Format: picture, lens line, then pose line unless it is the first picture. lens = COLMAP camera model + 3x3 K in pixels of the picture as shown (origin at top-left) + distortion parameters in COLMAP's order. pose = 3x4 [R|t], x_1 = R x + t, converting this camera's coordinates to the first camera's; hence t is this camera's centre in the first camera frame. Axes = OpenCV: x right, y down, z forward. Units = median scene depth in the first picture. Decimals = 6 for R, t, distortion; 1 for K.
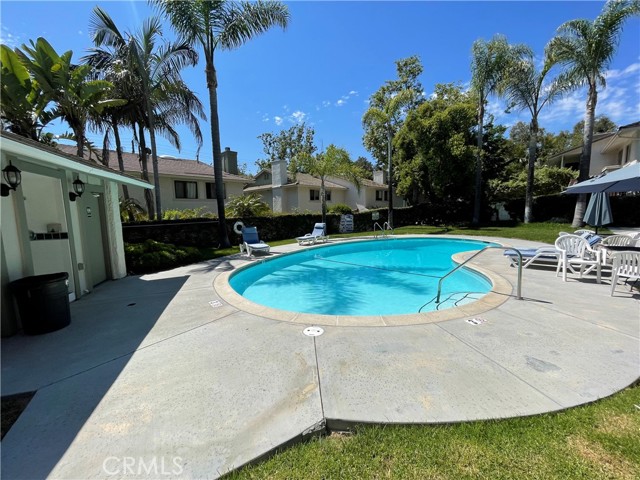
lens RADIAL K [[257.9, 0, 317.8], [0, 257.9, 244.2], [0, 0, 1]] dist [-0.001970, 0.001286]
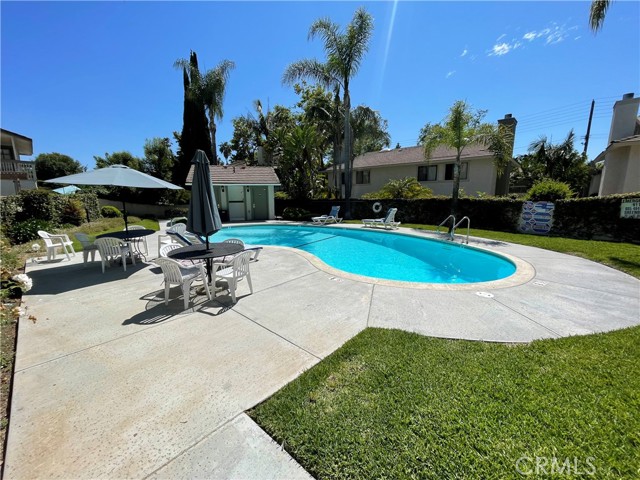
lens RADIAL K [[257.9, 0, 317.1], [0, 257.9, 241.1], [0, 0, 1]] dist [-0.001970, 0.001286]
pose [[-0.002429, 0.198922, -0.980012, 1.180227], [-0.117614, 0.973156, 0.197822, -0.146884], [0.993056, 0.115744, 0.021032, 0.889404]]
